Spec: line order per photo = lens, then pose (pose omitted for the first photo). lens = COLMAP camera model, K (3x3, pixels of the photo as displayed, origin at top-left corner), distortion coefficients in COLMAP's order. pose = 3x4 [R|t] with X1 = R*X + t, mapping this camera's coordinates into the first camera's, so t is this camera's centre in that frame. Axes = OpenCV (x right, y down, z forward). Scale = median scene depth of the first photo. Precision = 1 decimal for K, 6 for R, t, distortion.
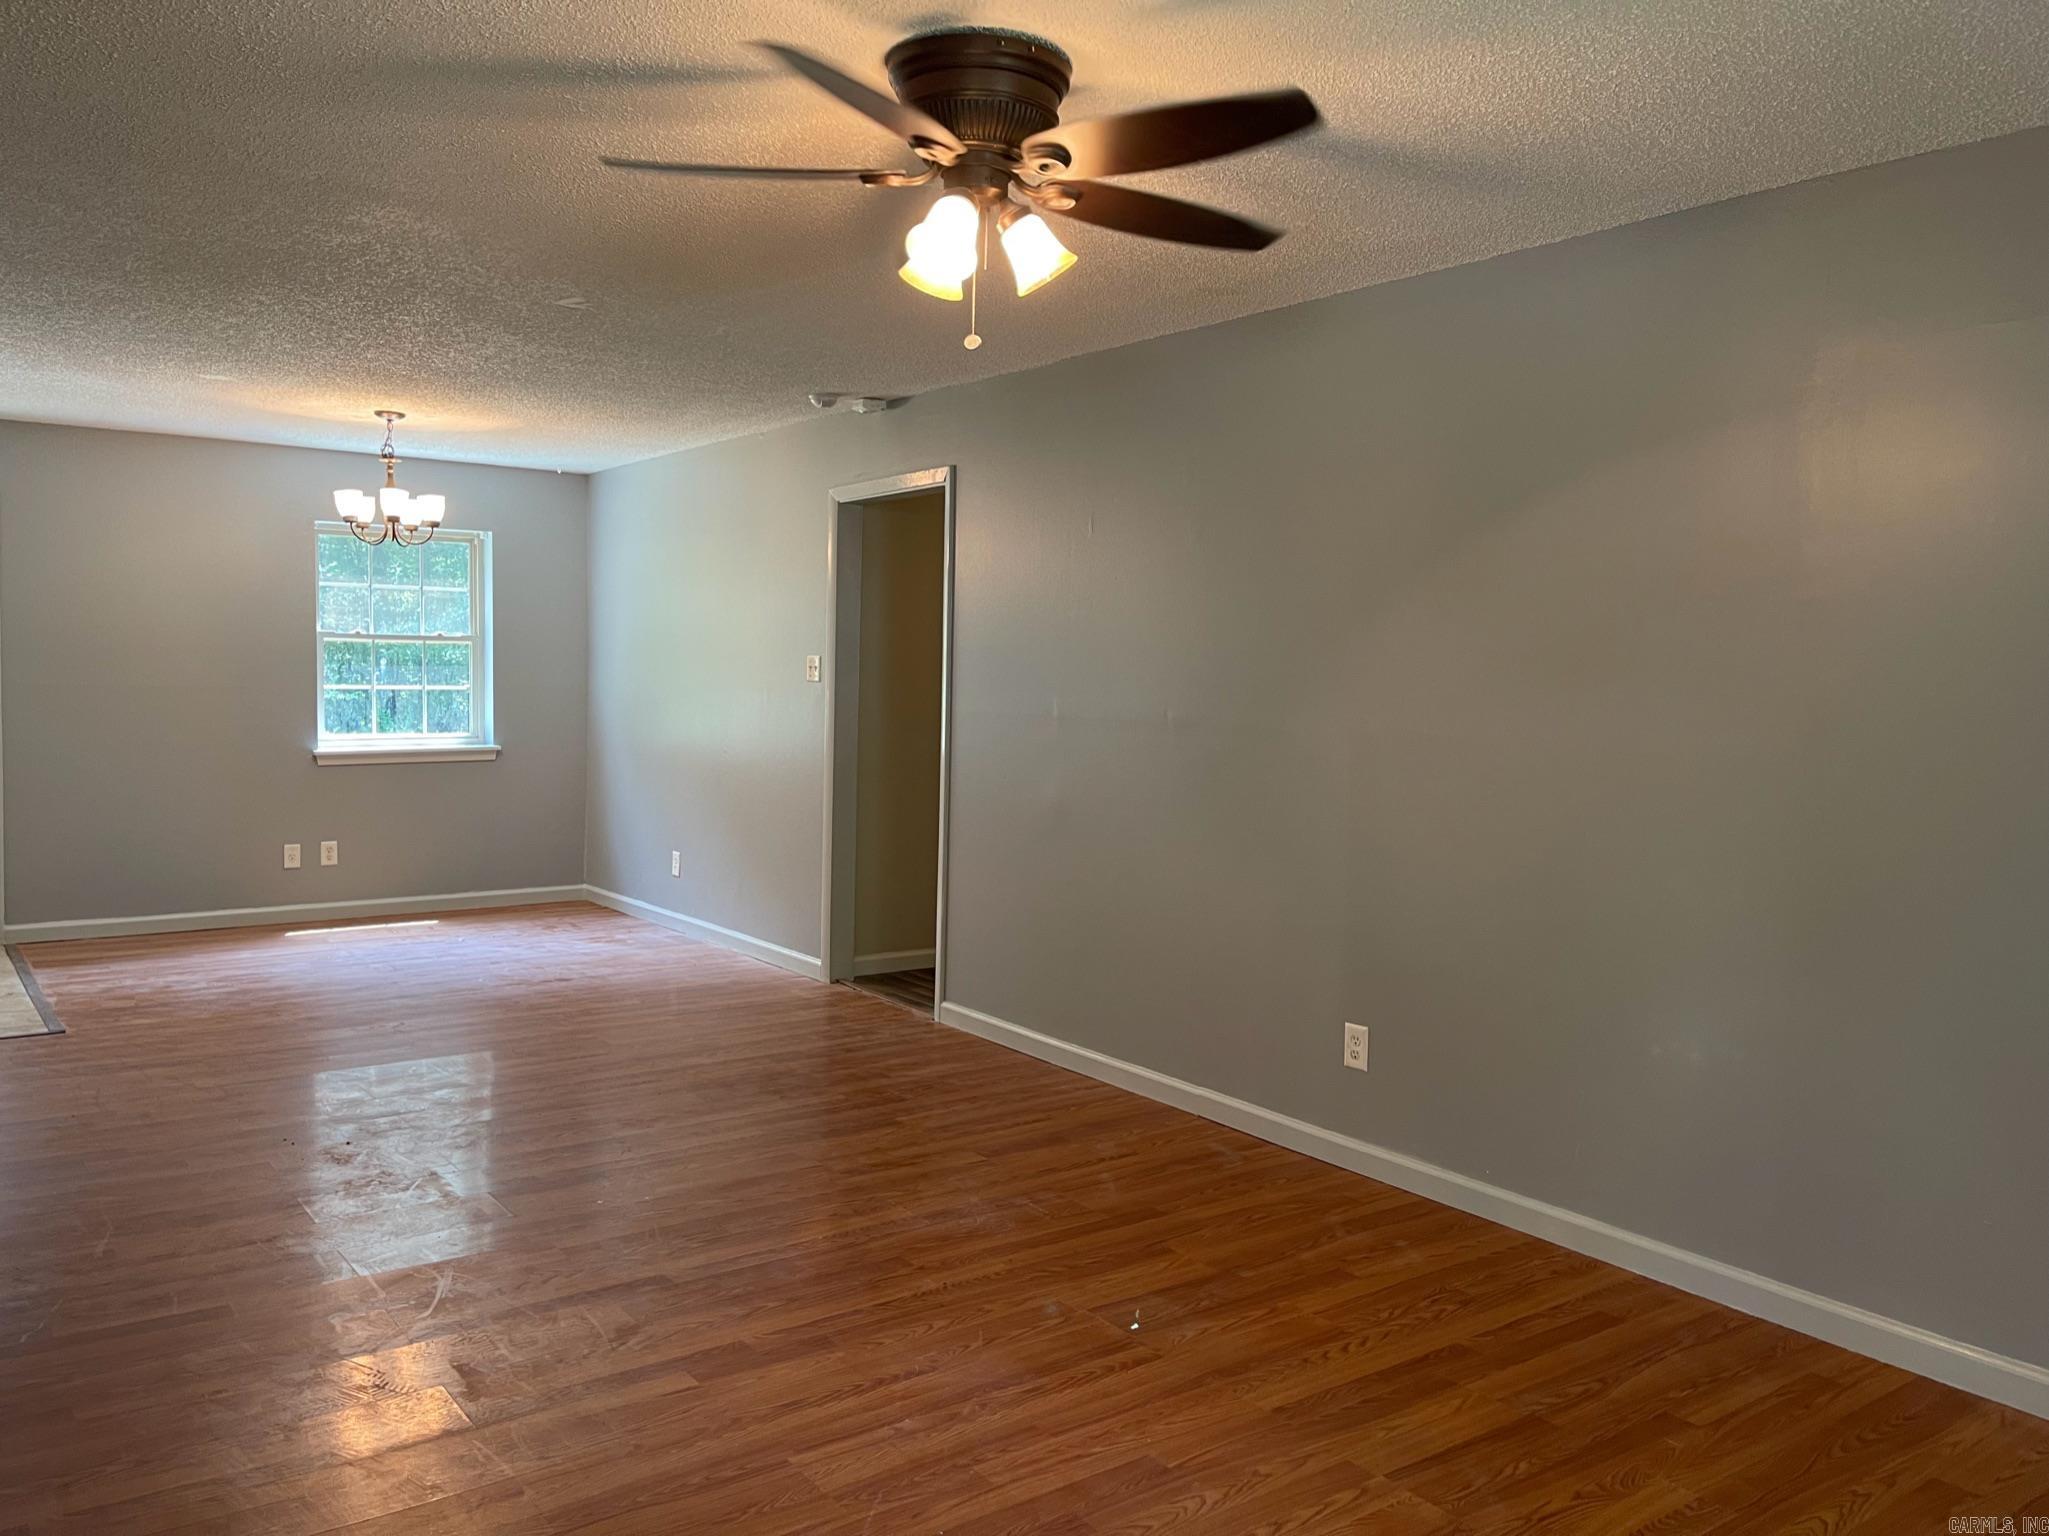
lens RADIAL K [[1548.8, 0, 1037.1], [0, 1548.8, 760.0], [0, 0, 1]] dist [0.077268, -0.102044]
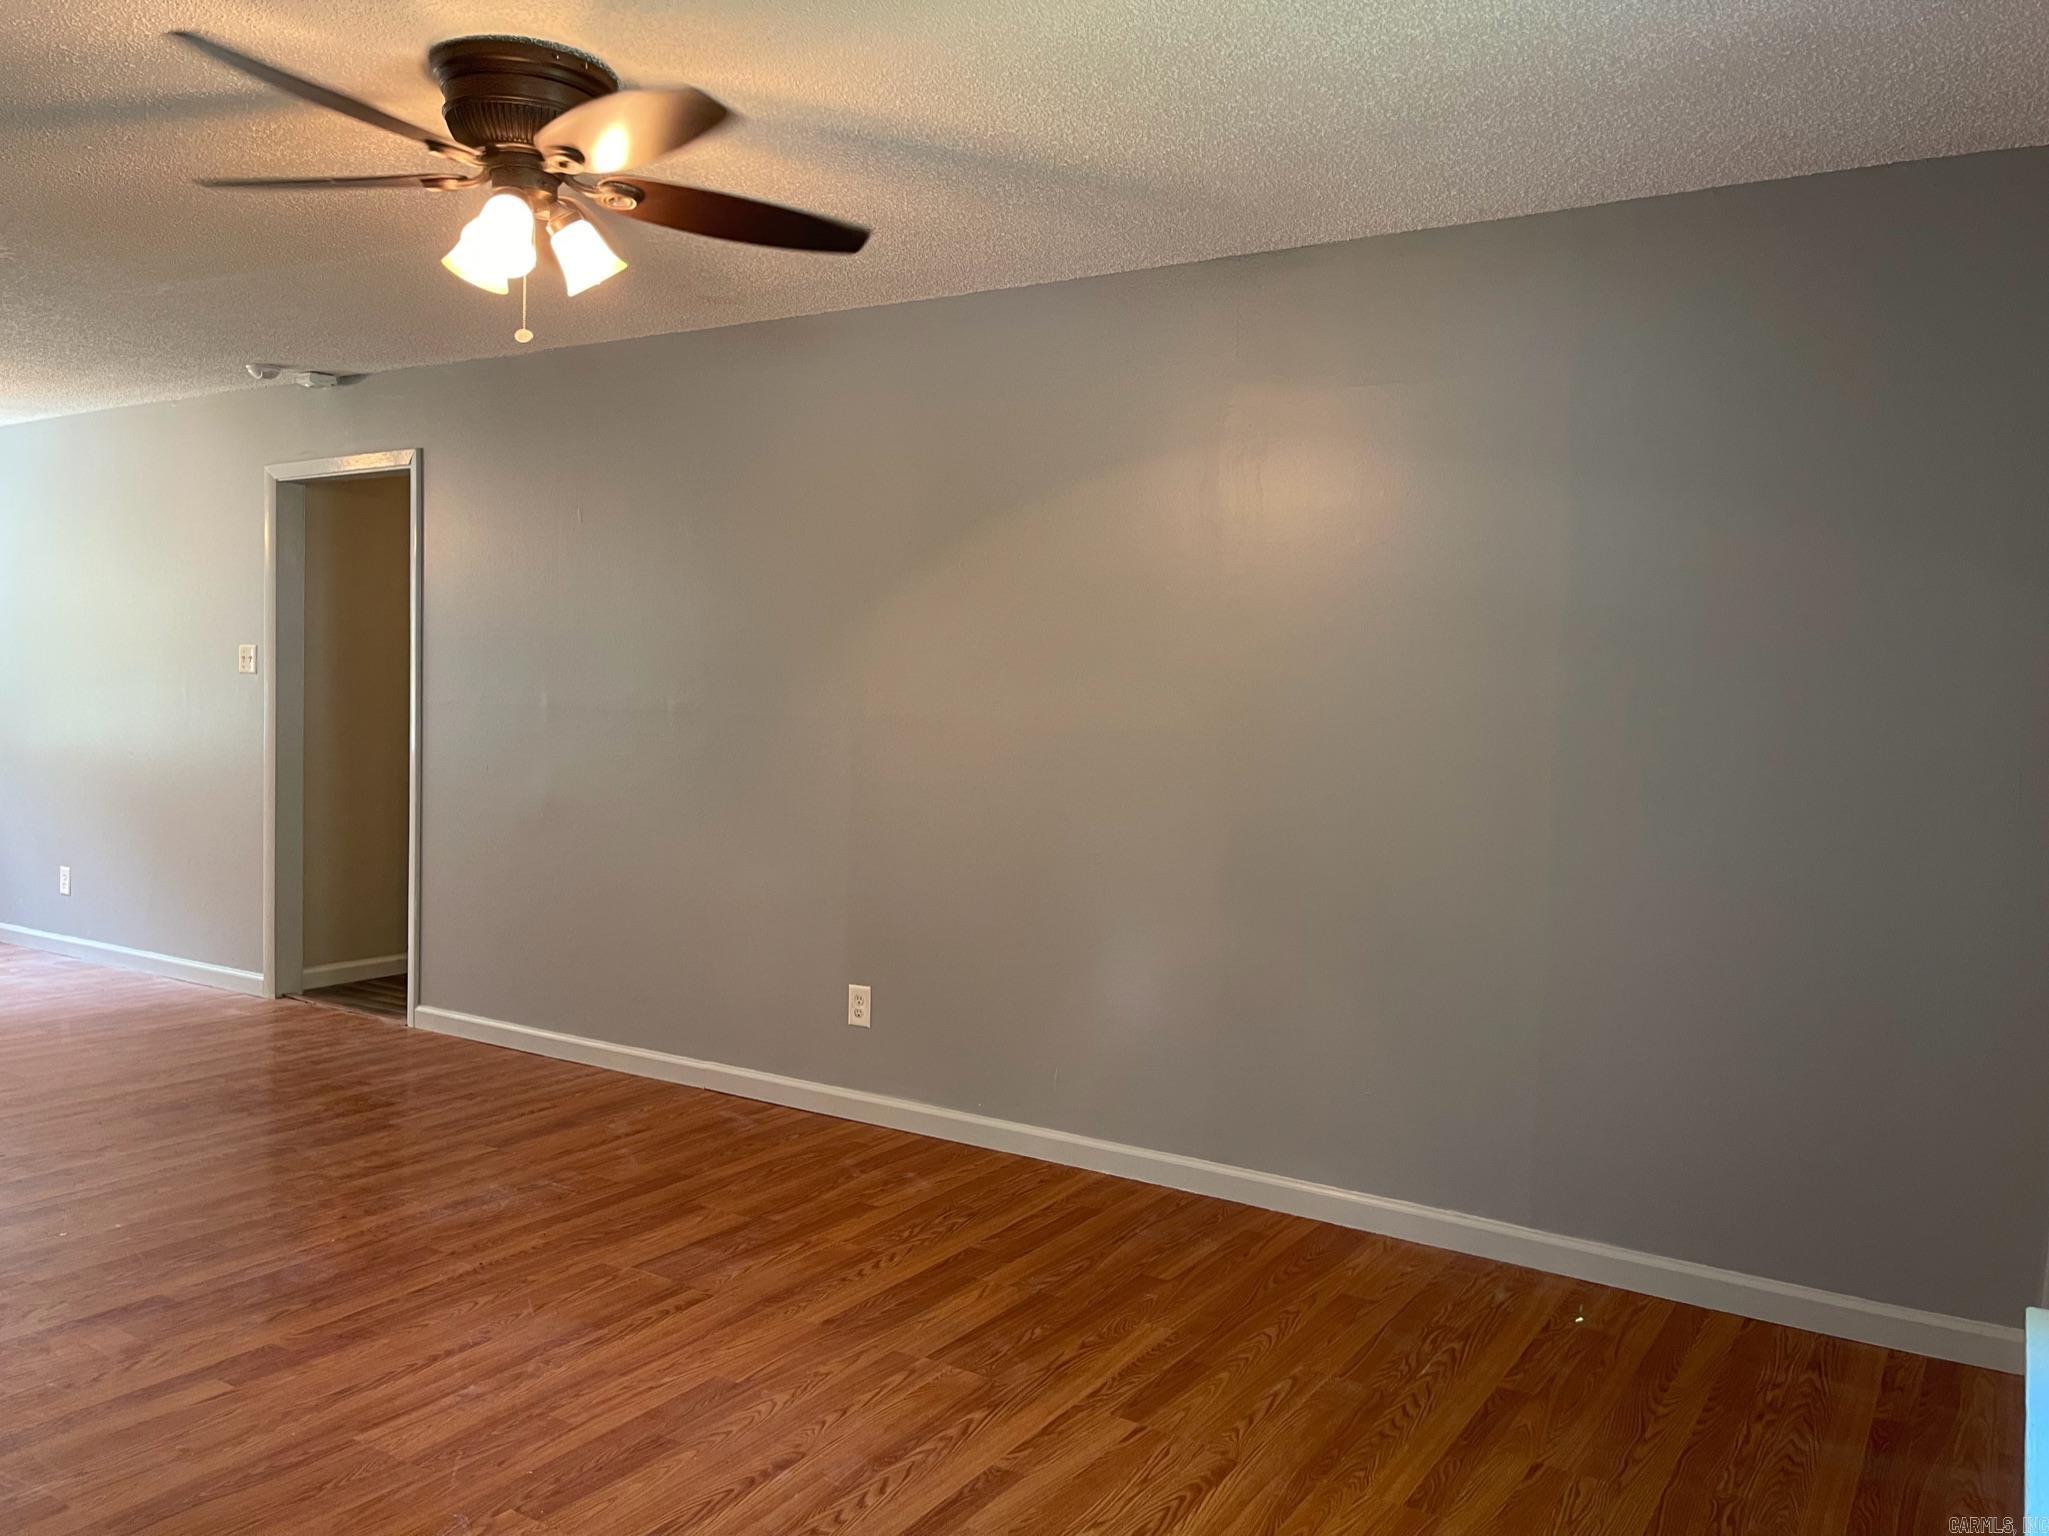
lens RADIAL K [[1548.8, 0, 1035.8], [0, 1548.8, 758.6], [0, 0, 1]] dist [0.077268, -0.102044]
pose [[0.934364, -0.017489, 0.355891, -0.075341], [0.018029, 0.999836, 0.001802, 0.013020], [-0.355864, 0.004733, 0.934526, -0.071778]]
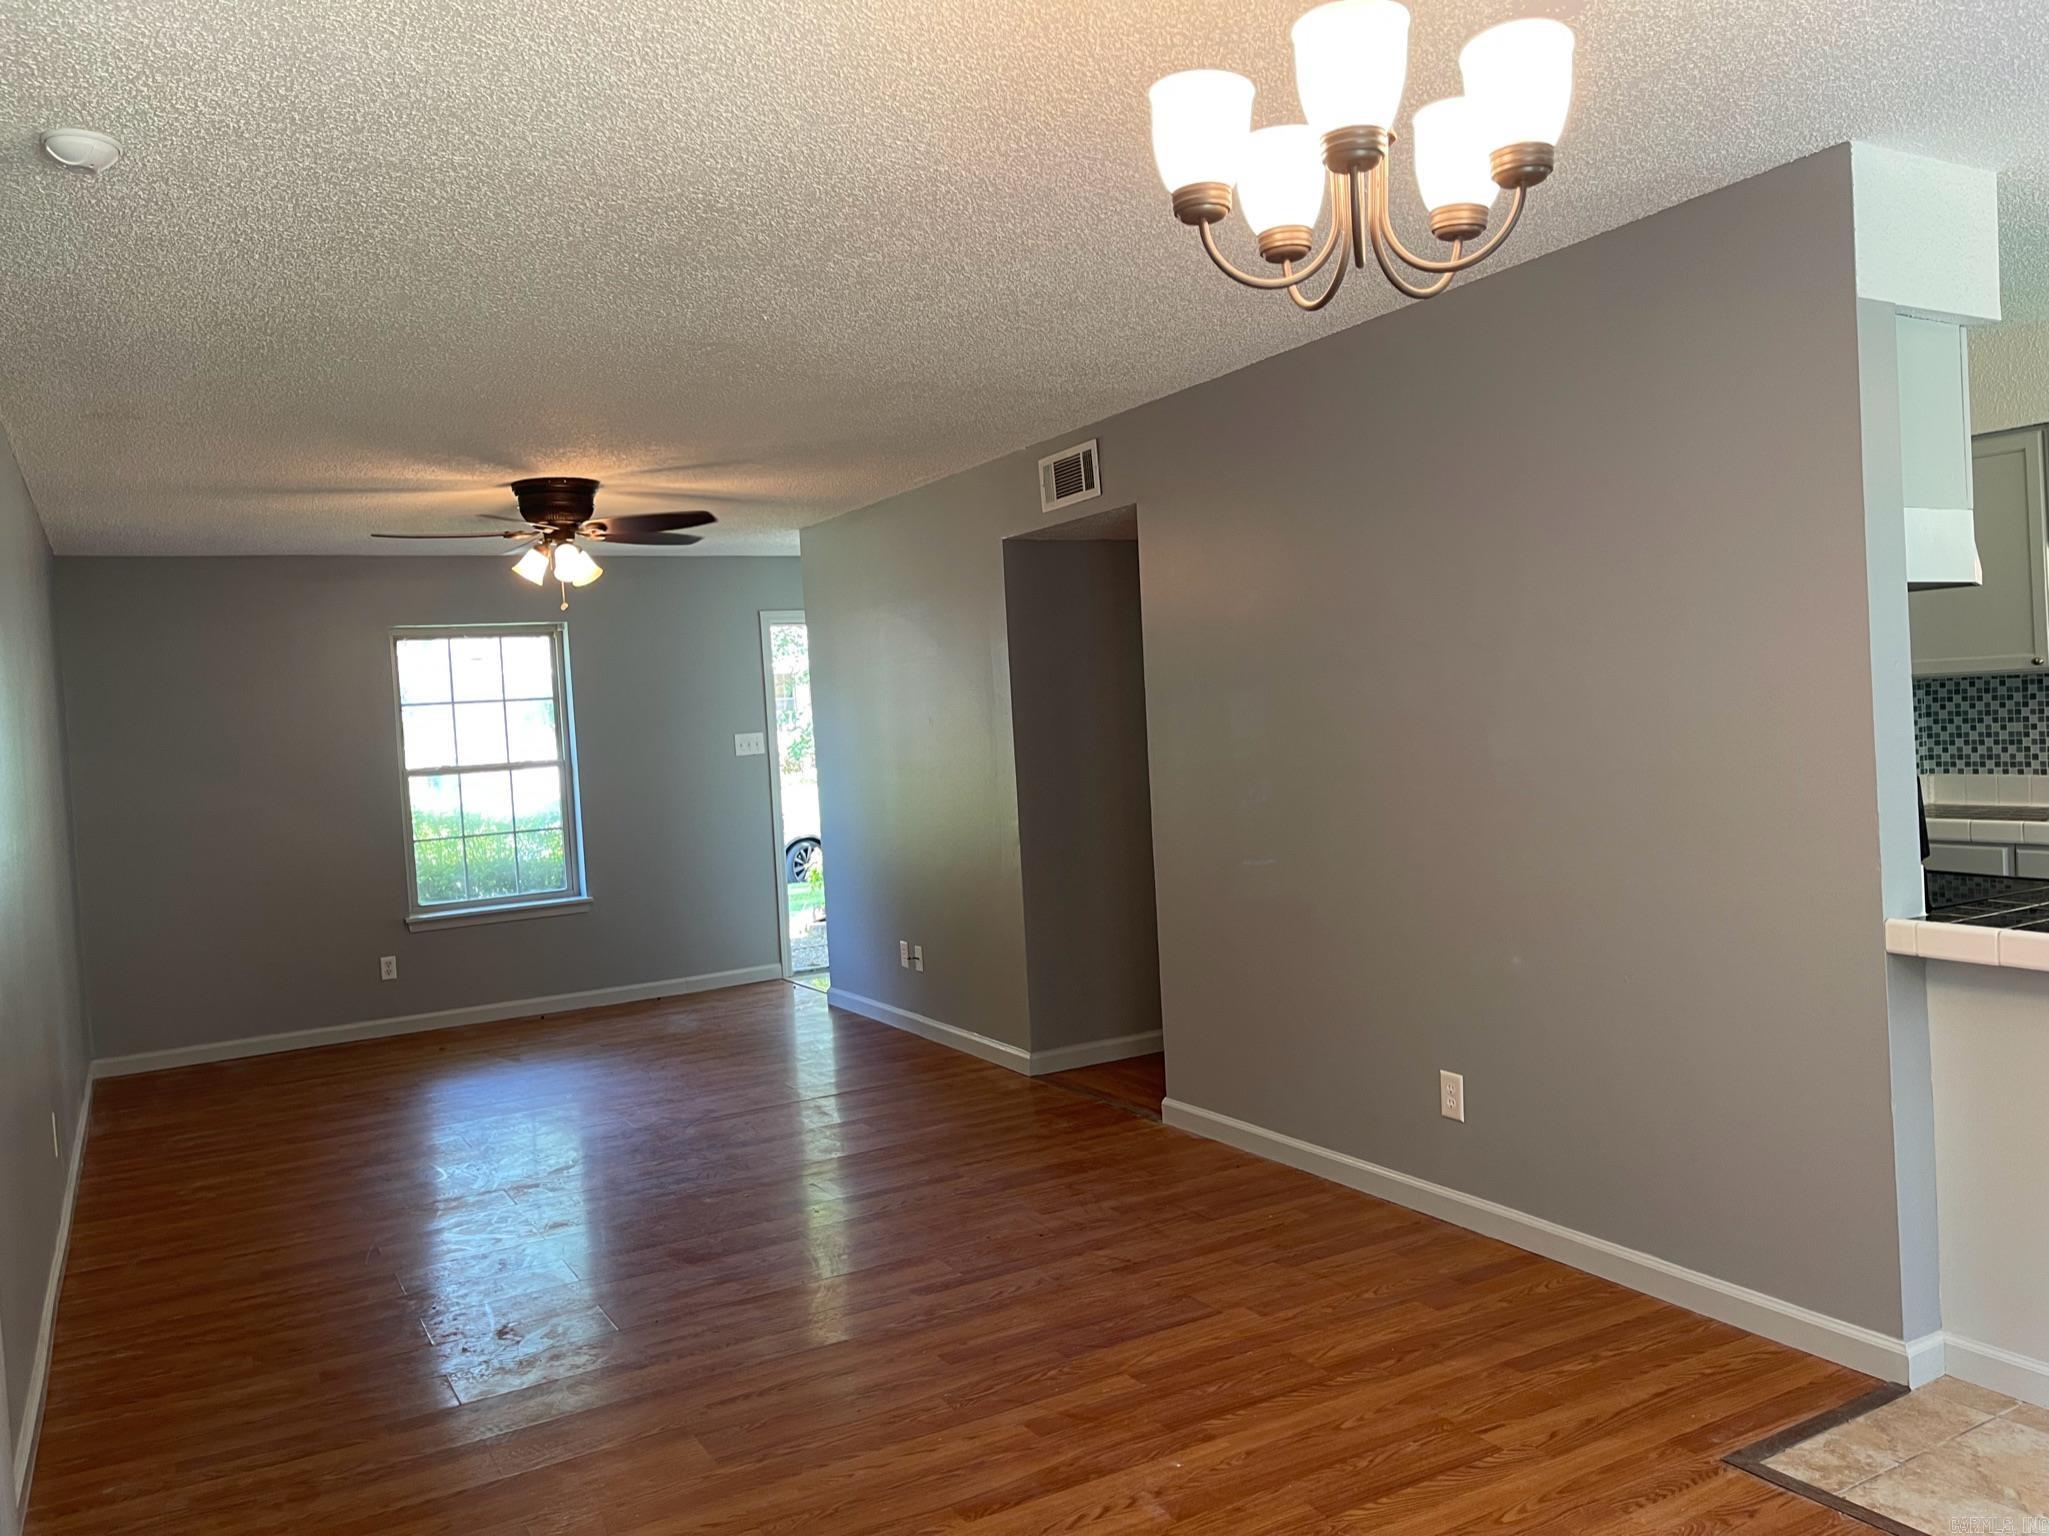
lens RADIAL K [[1548.8, 0, 1022.7], [0, 1548.8, 741.5], [0, 0, 1]] dist [0.077268, -0.102044]
pose [[-0.989834, 0.028628, 0.139315, -0.729280], [0.039208, 0.996502, 0.073795, -0.161351], [-0.136715, 0.078507, -0.987495, 2.325809]]
